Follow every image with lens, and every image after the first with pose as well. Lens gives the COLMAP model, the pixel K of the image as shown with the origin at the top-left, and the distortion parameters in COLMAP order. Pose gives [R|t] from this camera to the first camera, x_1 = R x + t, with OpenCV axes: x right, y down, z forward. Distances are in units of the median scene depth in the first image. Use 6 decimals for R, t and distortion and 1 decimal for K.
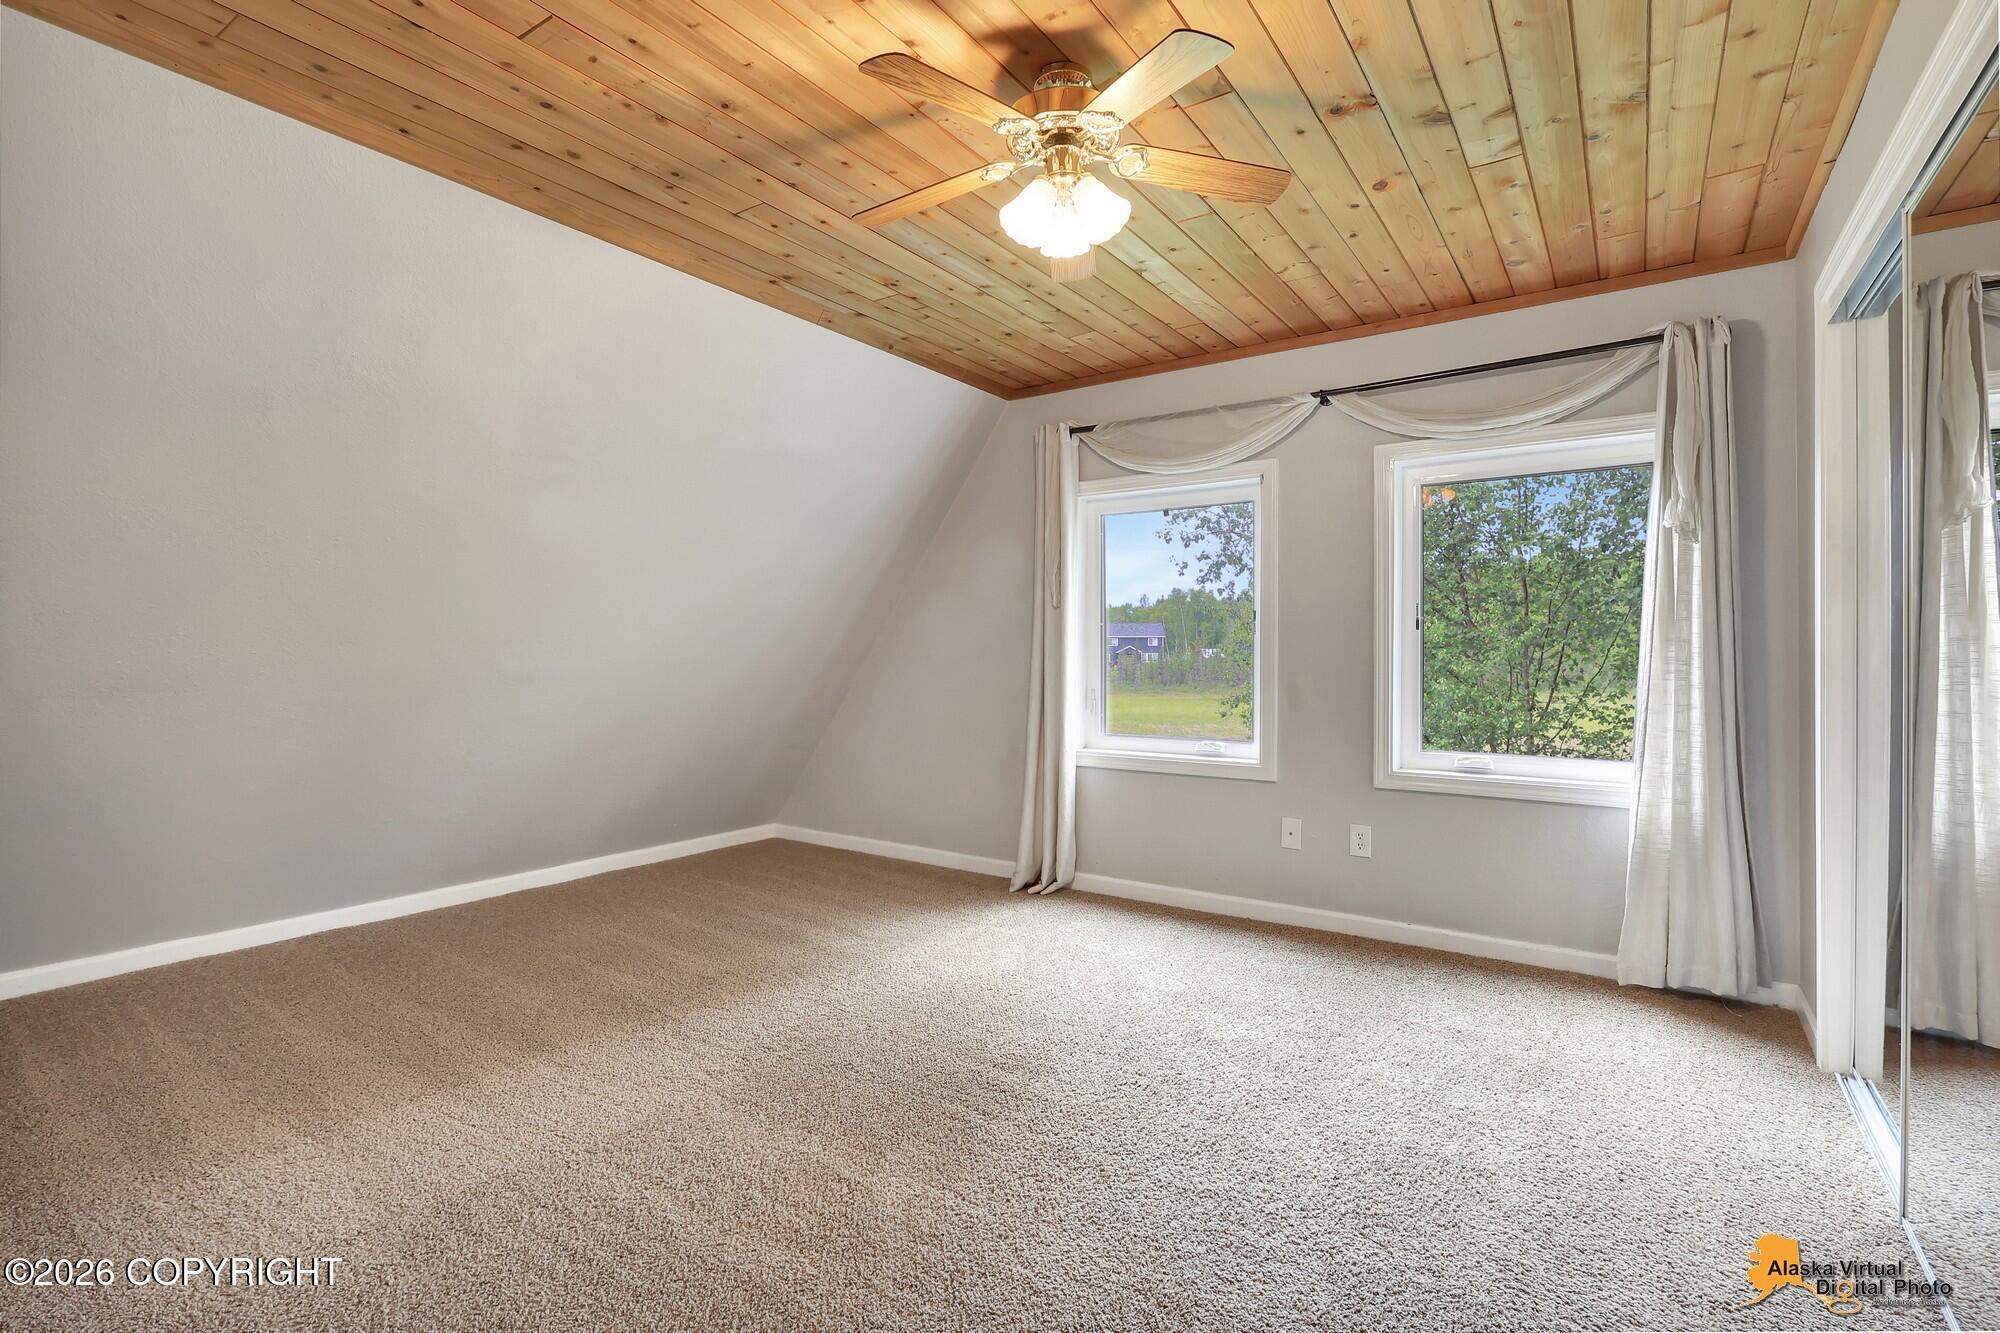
lens RADIAL K [[927.0, 0, 1002.2], [0, 927.0, 647.5], [0, 0, 1]] dist [0.000462, 0.000116]
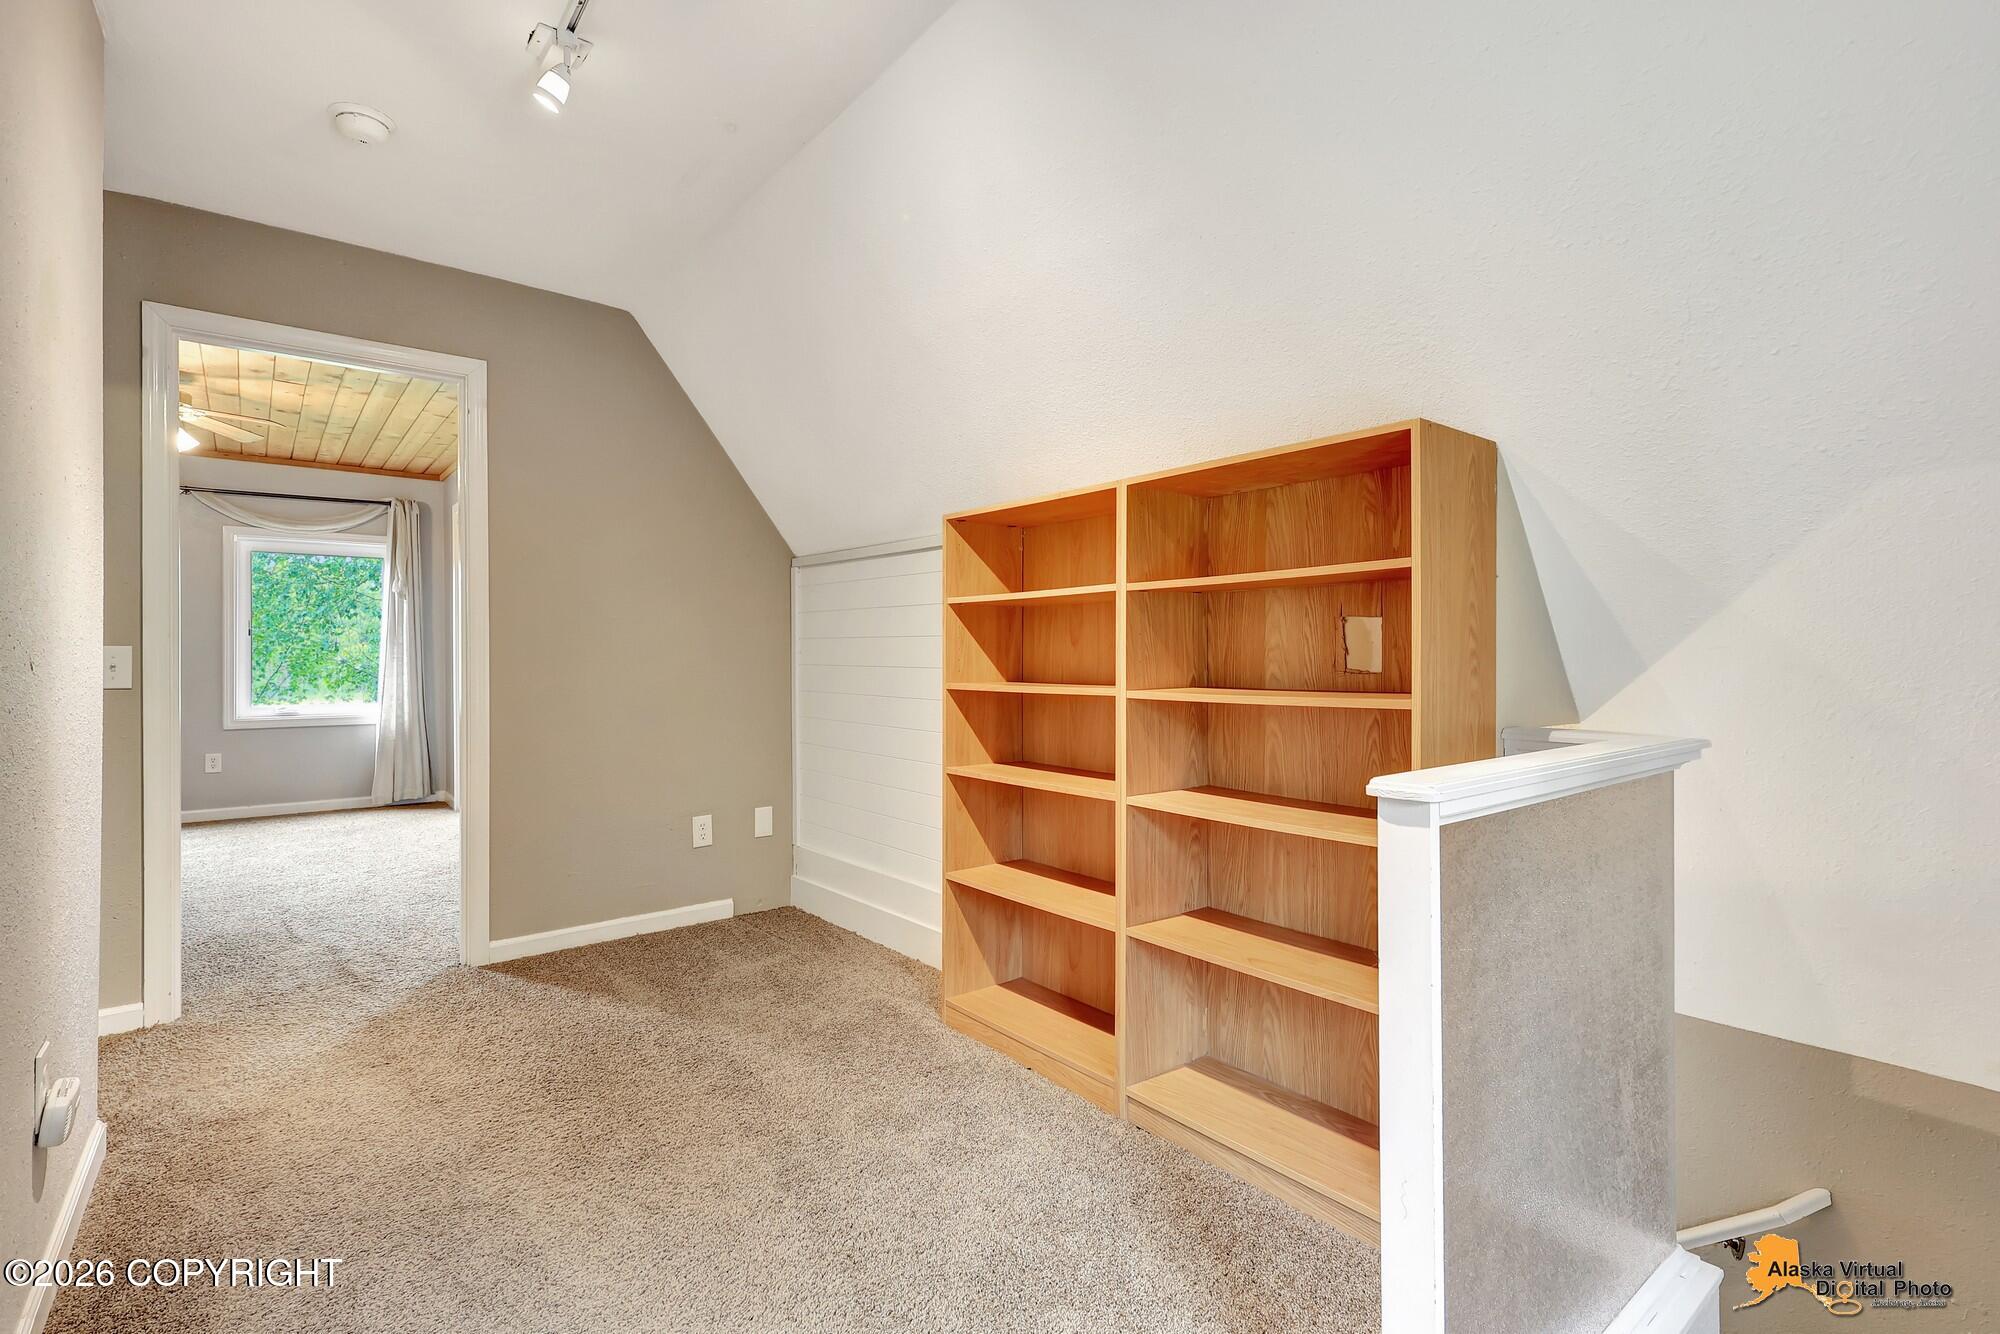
lens RADIAL K [[927.0, 0, 1002.4], [0, 927.0, 656.0], [0, 0, 1]] dist [0.000462, 0.000116]
pose [[0.282733, -0.003520, 0.959192, -0.967481], [0.001881, 0.999993, 0.003116, 0.017852], [-0.959197, 0.000924, 0.282738, -0.989711]]
